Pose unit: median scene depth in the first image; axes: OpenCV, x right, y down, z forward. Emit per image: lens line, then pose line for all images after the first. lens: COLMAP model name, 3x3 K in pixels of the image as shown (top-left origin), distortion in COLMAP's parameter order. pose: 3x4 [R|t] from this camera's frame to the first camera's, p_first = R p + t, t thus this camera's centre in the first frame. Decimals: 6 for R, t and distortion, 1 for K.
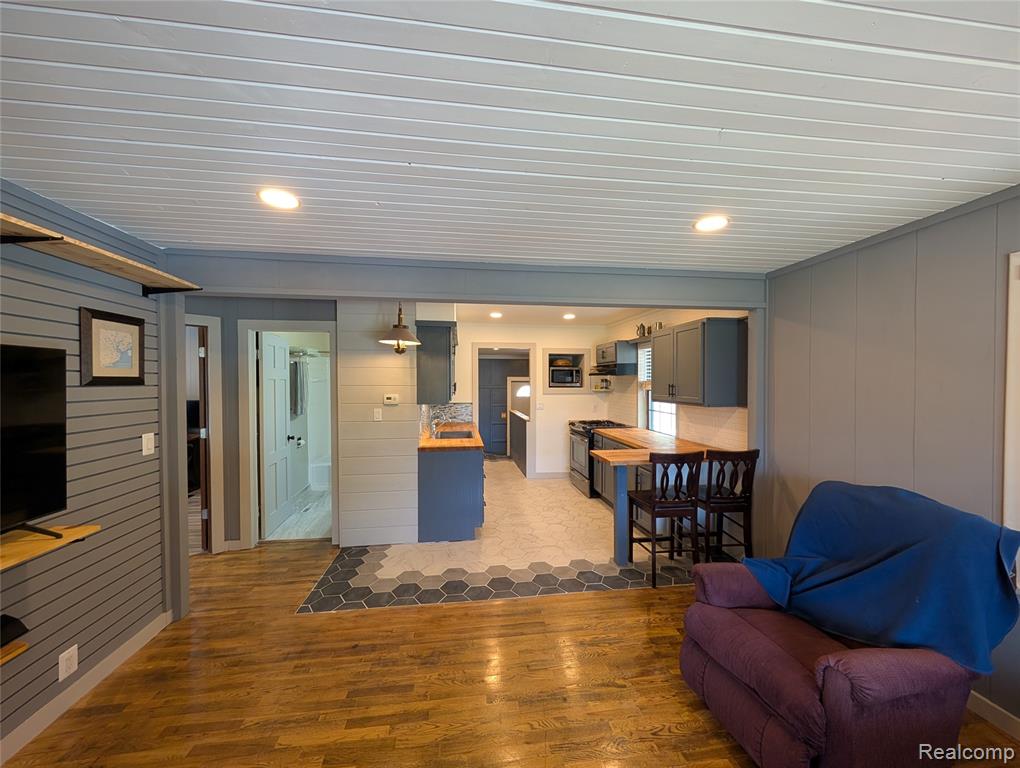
lens RADIAL K [[384.3, 0, 507.9], [0, 384.3, 384.7], [0, 0, 1]] dist [-0.003077, 0.000351]
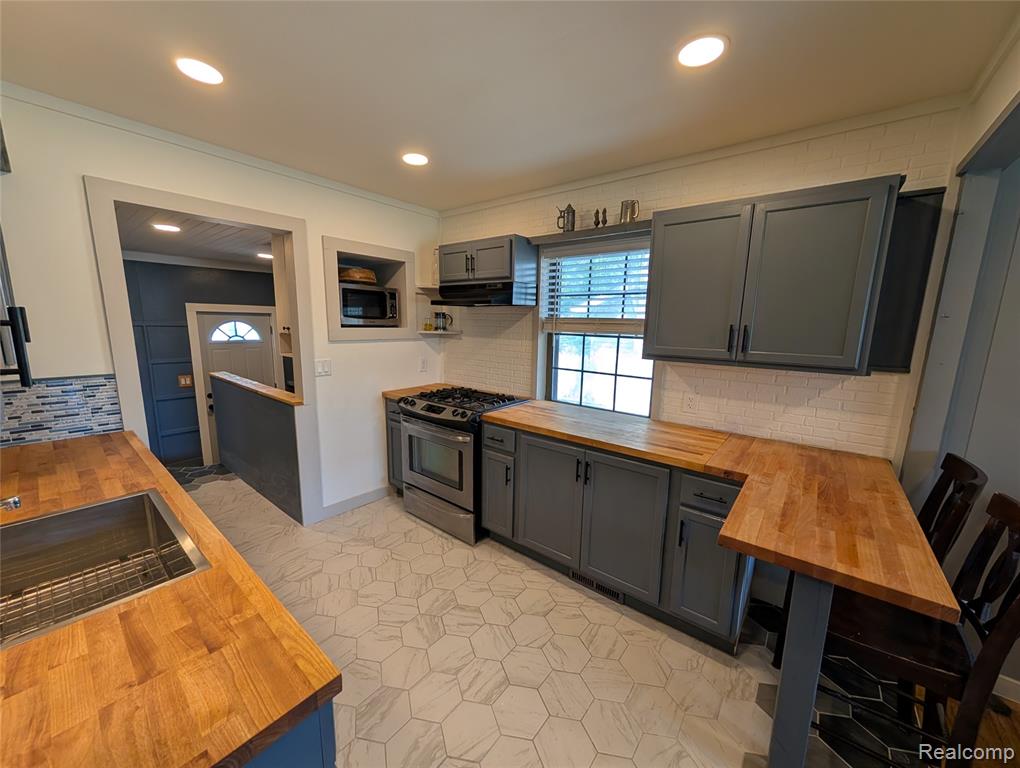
lens RADIAL K [[384.3, 0, 506.0], [0, 384.3, 385.8], [0, 0, 1]] dist [-0.003077, 0.000351]
pose [[0.725568, -0.099097, 0.680978, -0.121984], [-0.014679, 0.987123, 0.159287, 0.000641], [-0.687994, -0.125570, 0.714770, 0.894882]]
